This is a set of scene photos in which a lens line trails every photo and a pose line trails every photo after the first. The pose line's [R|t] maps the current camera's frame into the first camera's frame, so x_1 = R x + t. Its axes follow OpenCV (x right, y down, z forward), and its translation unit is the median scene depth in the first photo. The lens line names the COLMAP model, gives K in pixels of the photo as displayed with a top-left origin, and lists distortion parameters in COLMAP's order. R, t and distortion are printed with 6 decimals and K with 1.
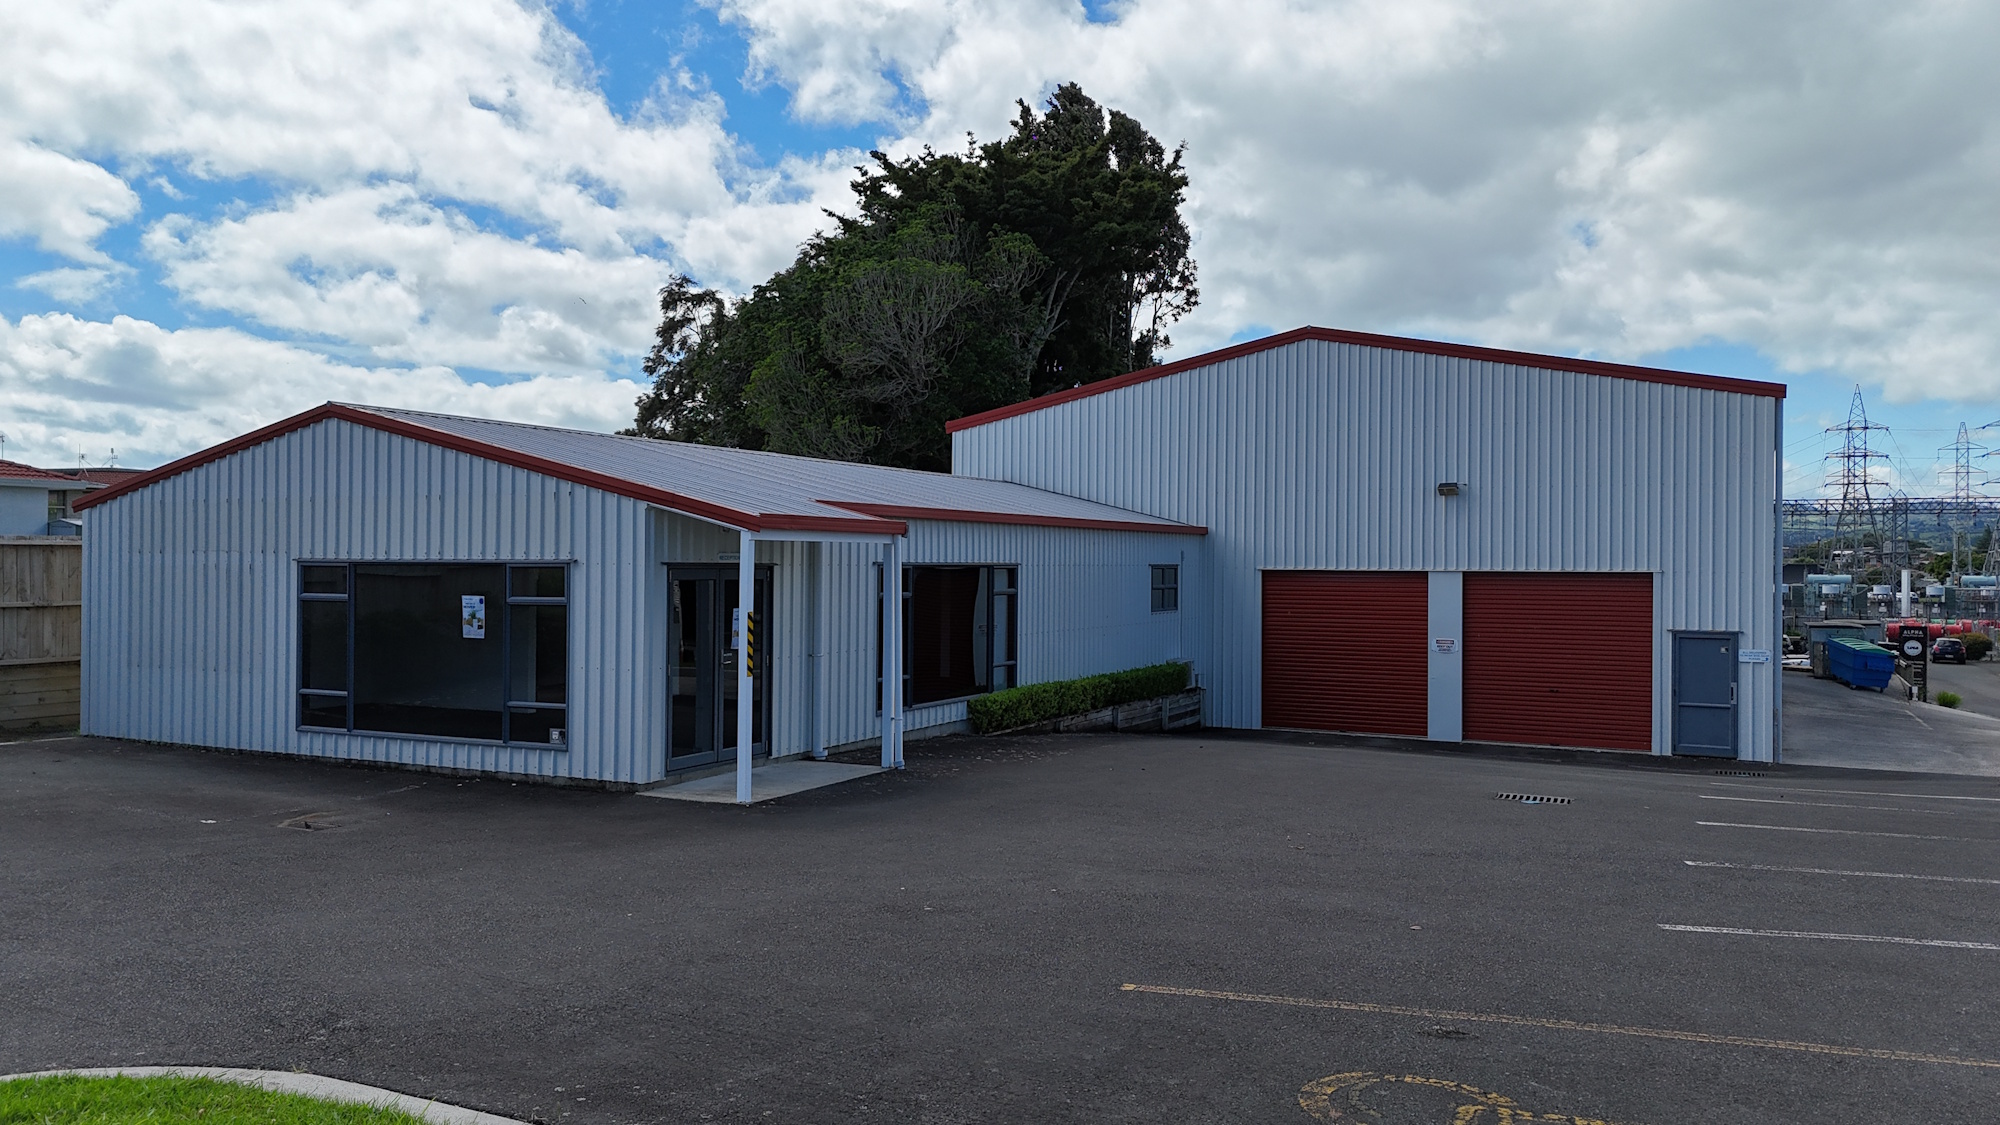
lens RADIAL K [[1467.1, 0, 1003.1], [0, 1467.1, 559.6], [0, 0, 1]] dist [0.075336, -0.060842]
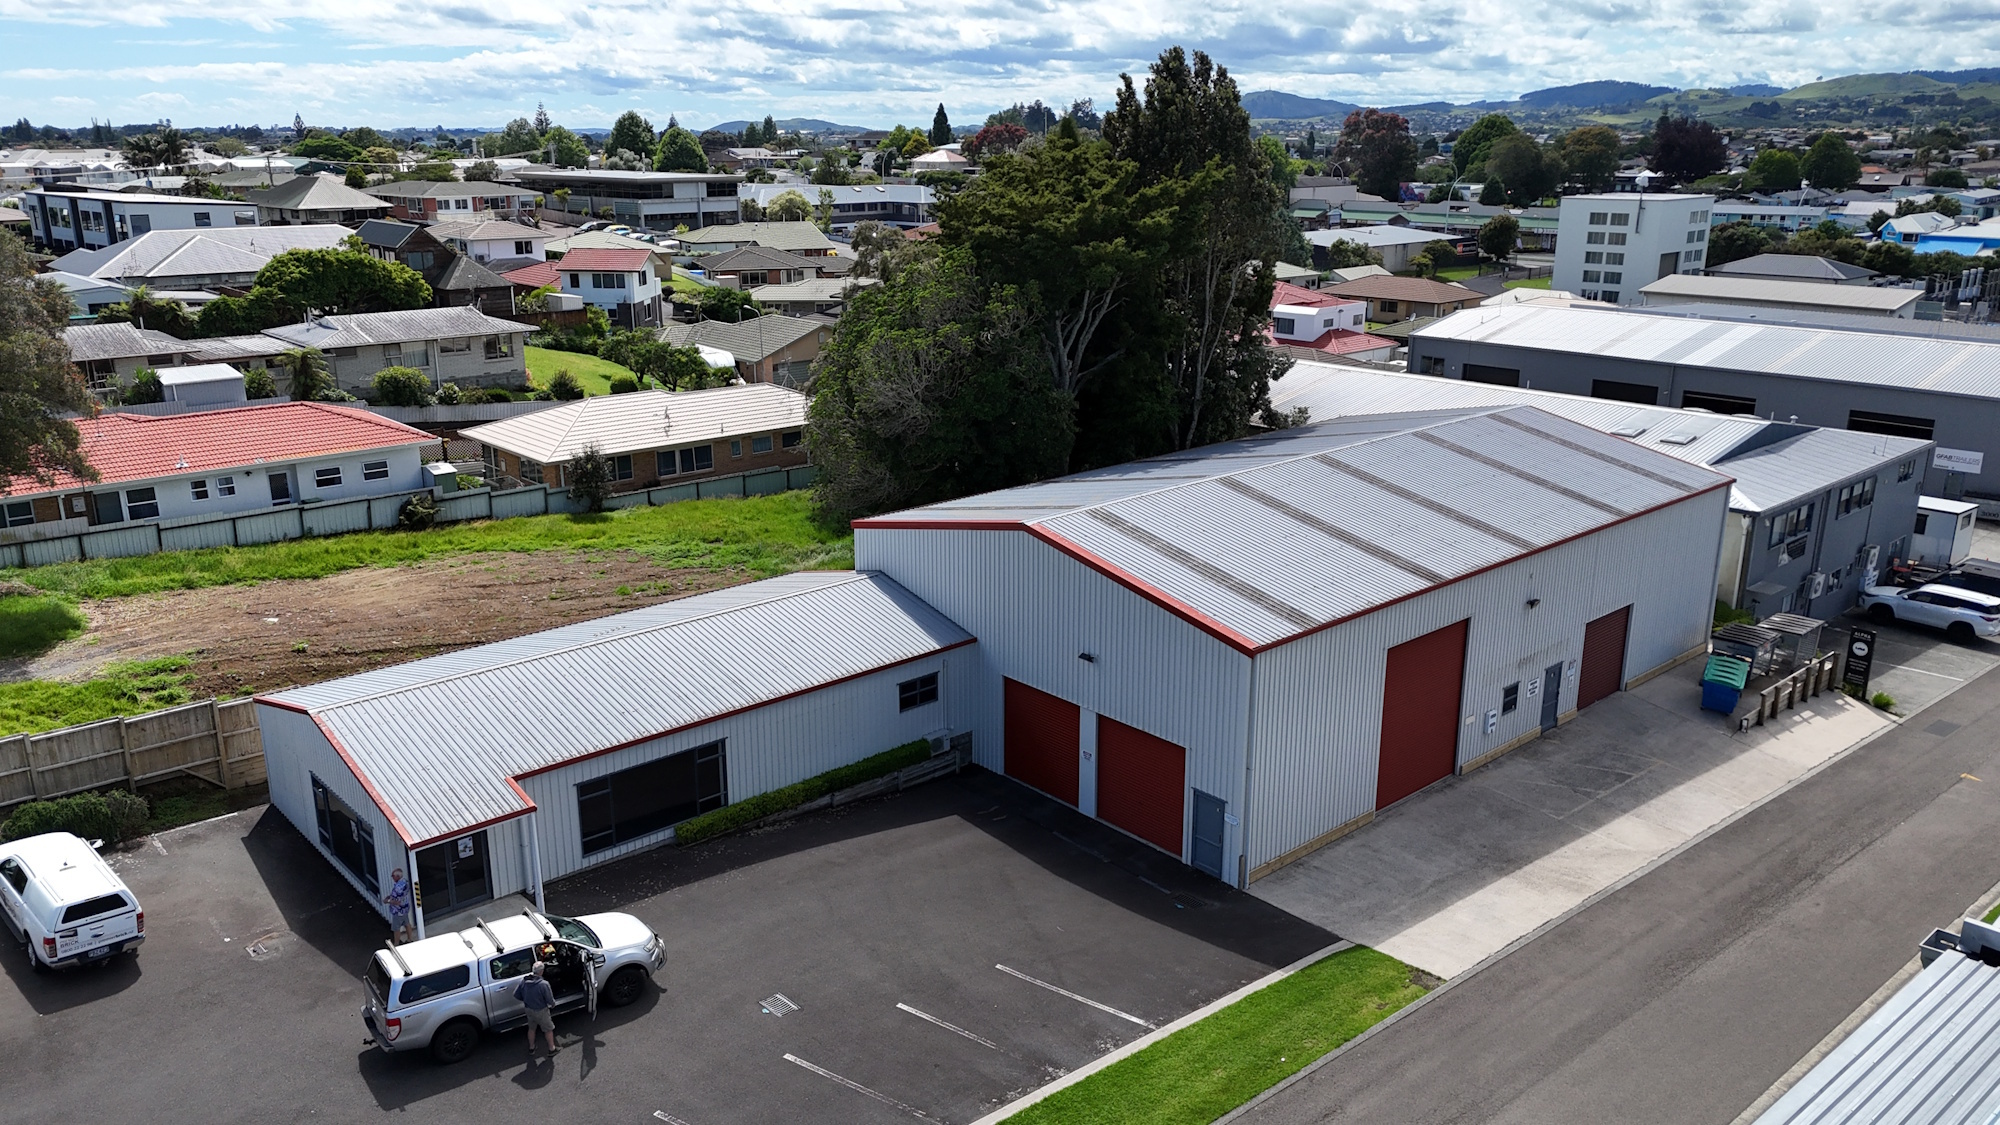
lens RADIAL K [[1467.1, 0, 998.6], [0, 1467.1, 560.8], [0, 0, 1]] dist [0.075336, -0.060842]
pose [[0.931165, 0.095052, -0.351991, 0.766463], [0.008407, 0.959565, 0.281363, -0.580846], [0.364502, -0.264954, 0.892713, -0.303548]]
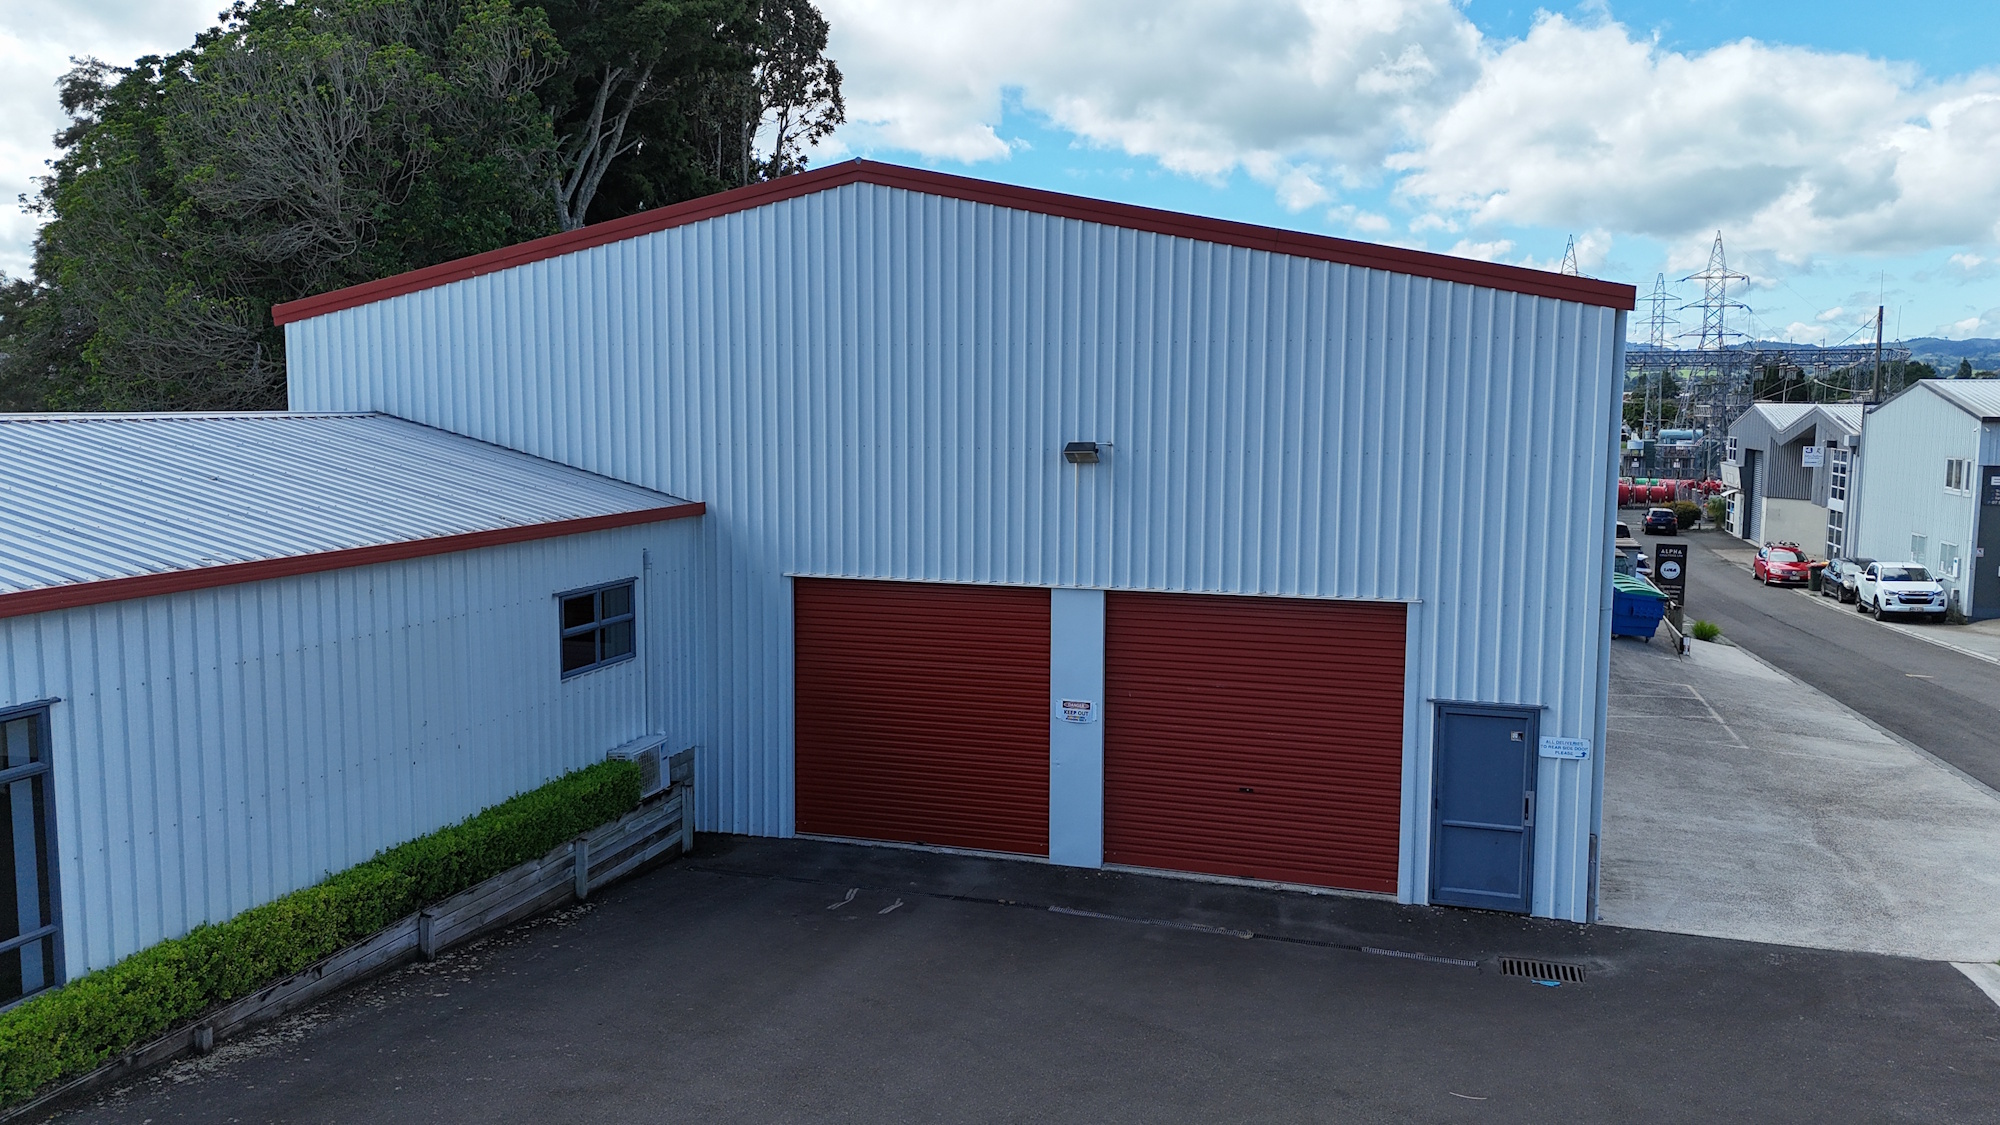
lens RADIAL K [[1467.1, 0, 1000.0], [0, 1467.1, 565.0], [0, 0, 1]] dist [0.075336, -0.060842]
pose [[0.985962, -0.020793, 0.165667, 0.183755], [0.001996, 0.993612, 0.112831, -0.074051], [-0.166955, -0.110916, 0.979706, 0.460546]]
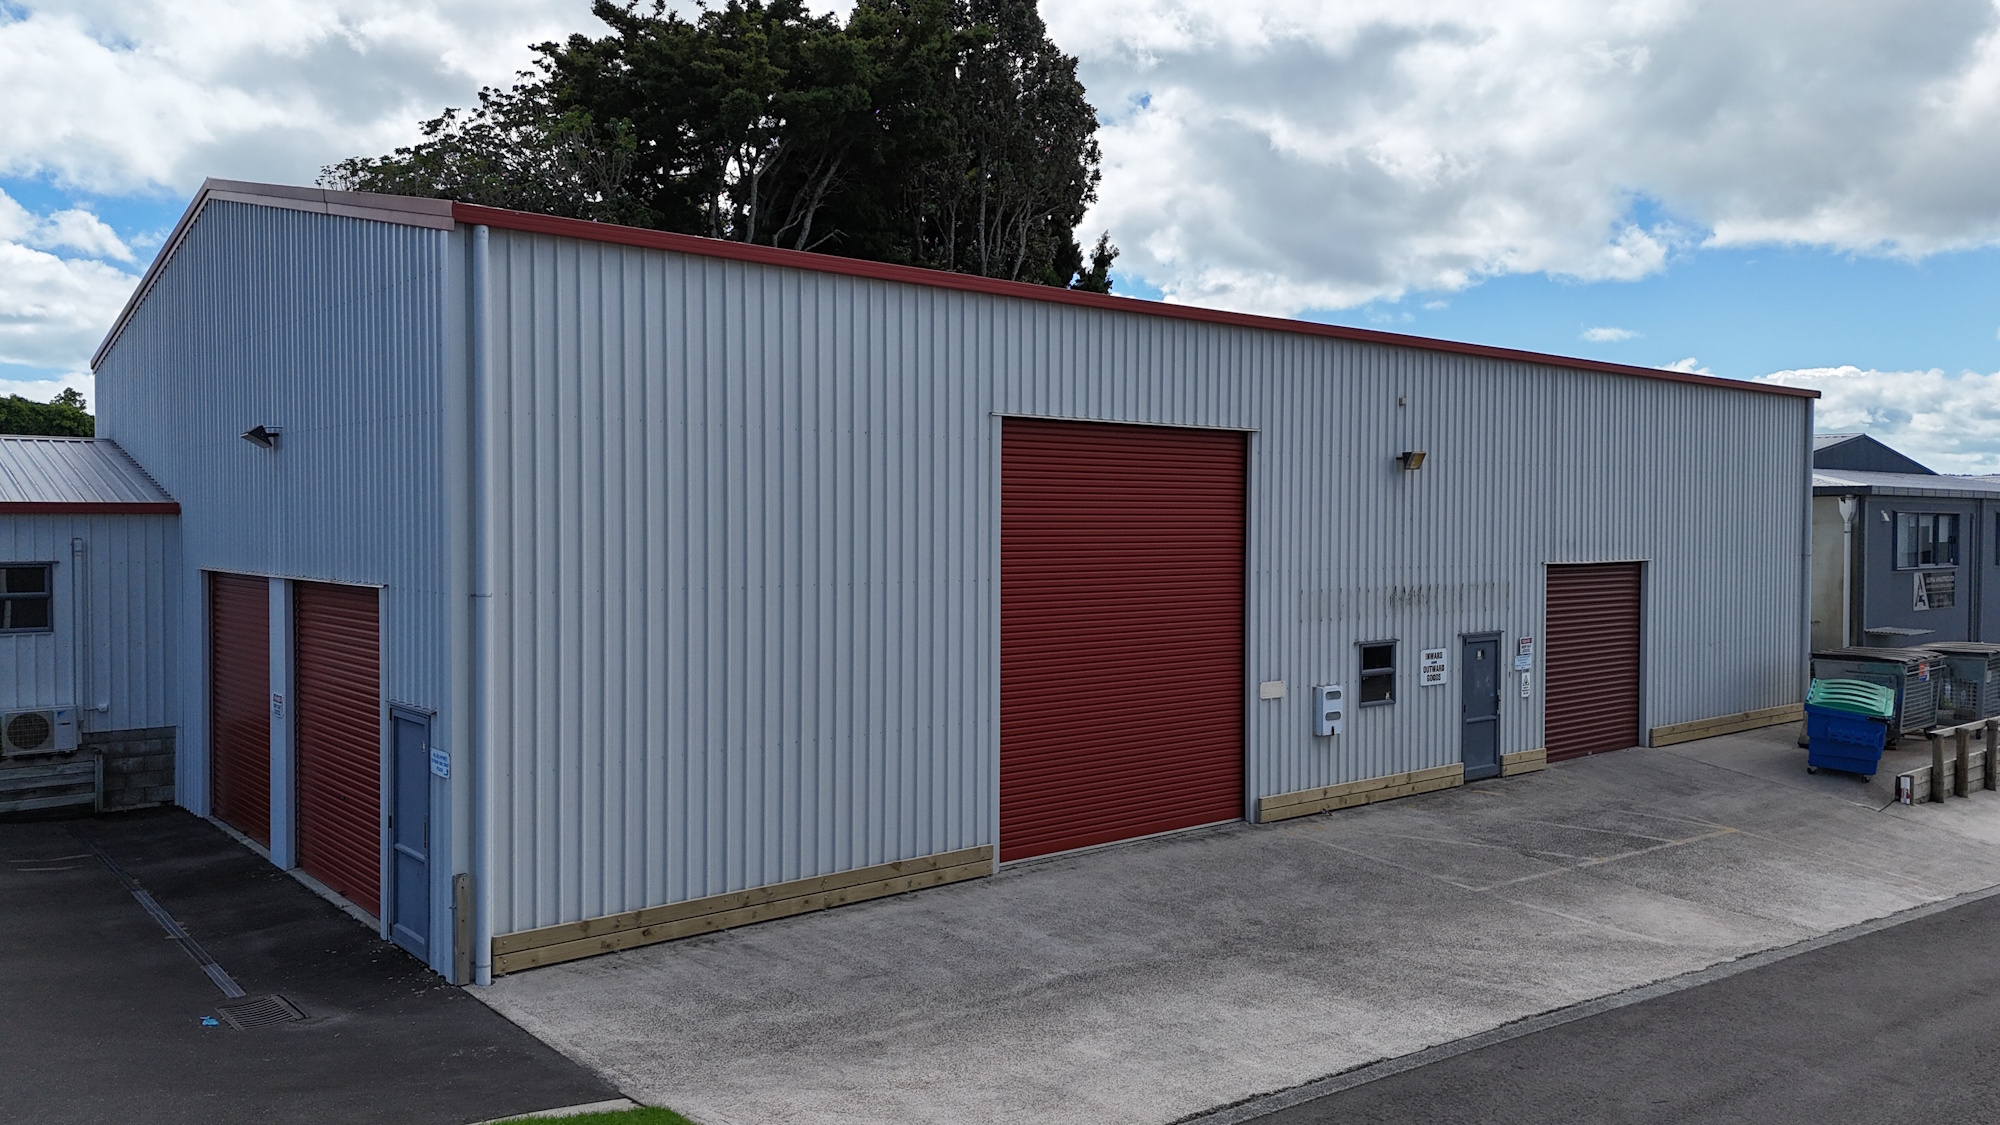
lens RADIAL K [[1467.1, 0, 1003.9], [0, 1467.1, 558.5], [0, 0, 1]] dist [0.075336, -0.060842]
pose [[0.918680, 0.004832, -0.394973, 0.857016], [0.004440, 0.999736, 0.022557, -0.012520], [0.394978, -0.022476, 0.918416, 0.618633]]
